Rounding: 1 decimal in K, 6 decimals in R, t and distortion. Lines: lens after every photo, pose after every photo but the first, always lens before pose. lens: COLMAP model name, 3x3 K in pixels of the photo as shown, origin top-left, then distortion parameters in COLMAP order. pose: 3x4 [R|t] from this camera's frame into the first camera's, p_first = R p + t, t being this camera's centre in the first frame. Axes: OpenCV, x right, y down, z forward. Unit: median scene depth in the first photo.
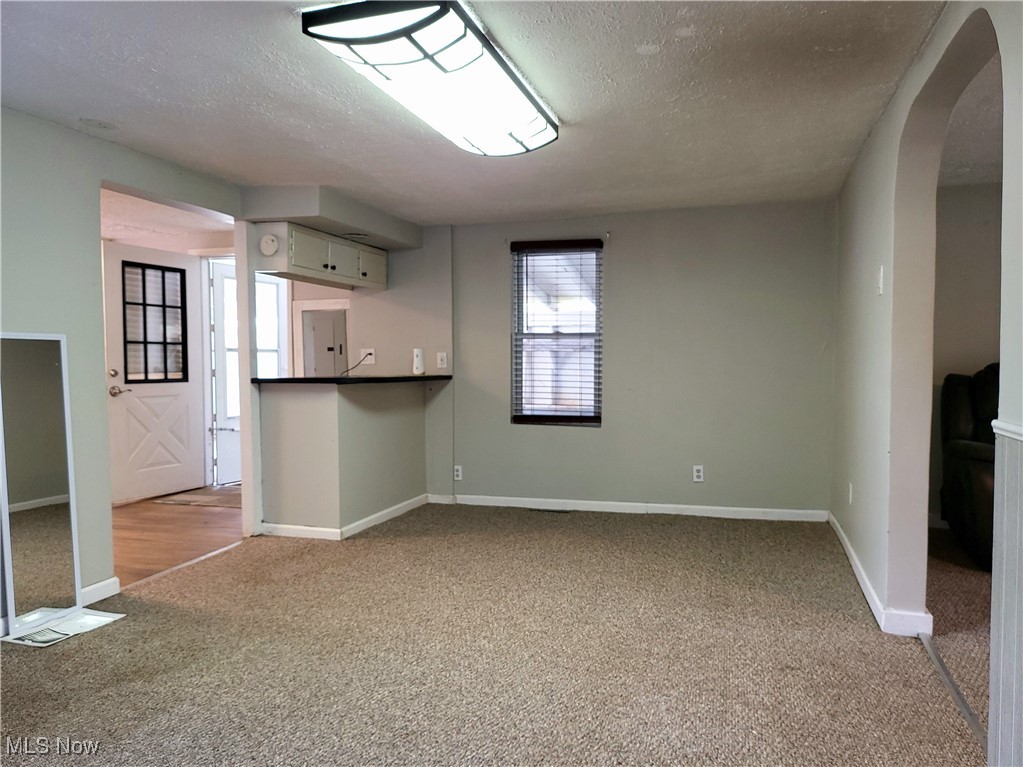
lens RADIAL K [[723.4, 0, 509.8], [0, 723.4, 389.7], [0, 0, 1]] dist [0.055943, 0.001287]
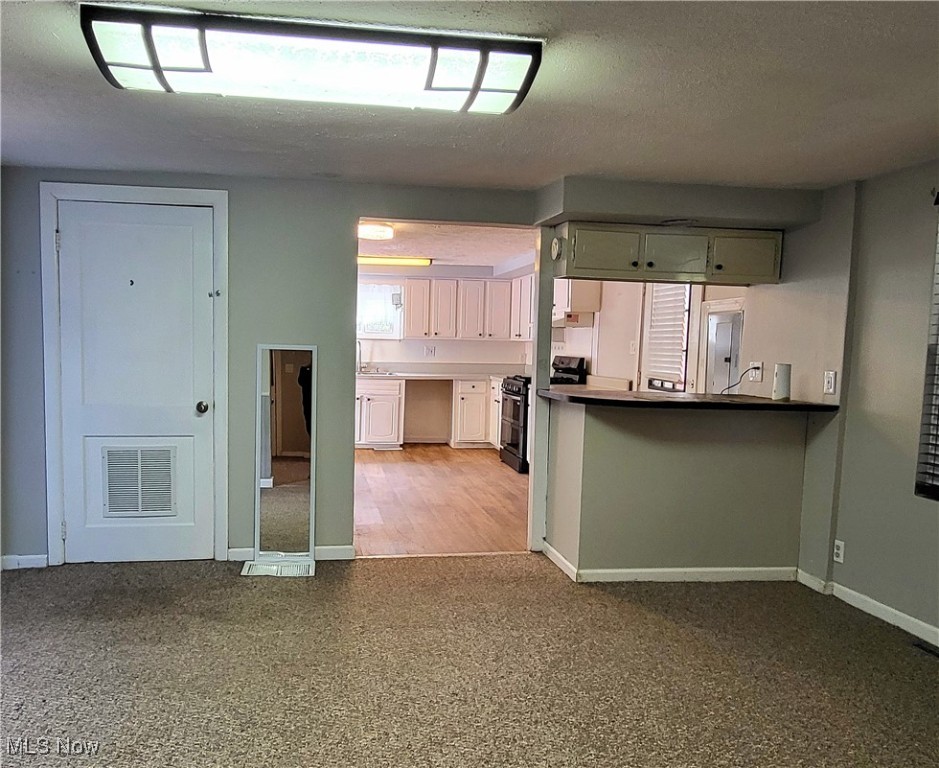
lens RADIAL K [[733.1, 0, 420.8], [0, 733.1, 400.5], [0, 0, 1]] dist [0.008972, 0.007100]
pose [[0.447578, 0.090873, -0.889616, 0.356390], [-0.067532, 0.995417, 0.067704, -0.045699], [0.891691, 0.029774, 0.451664, 0.343427]]
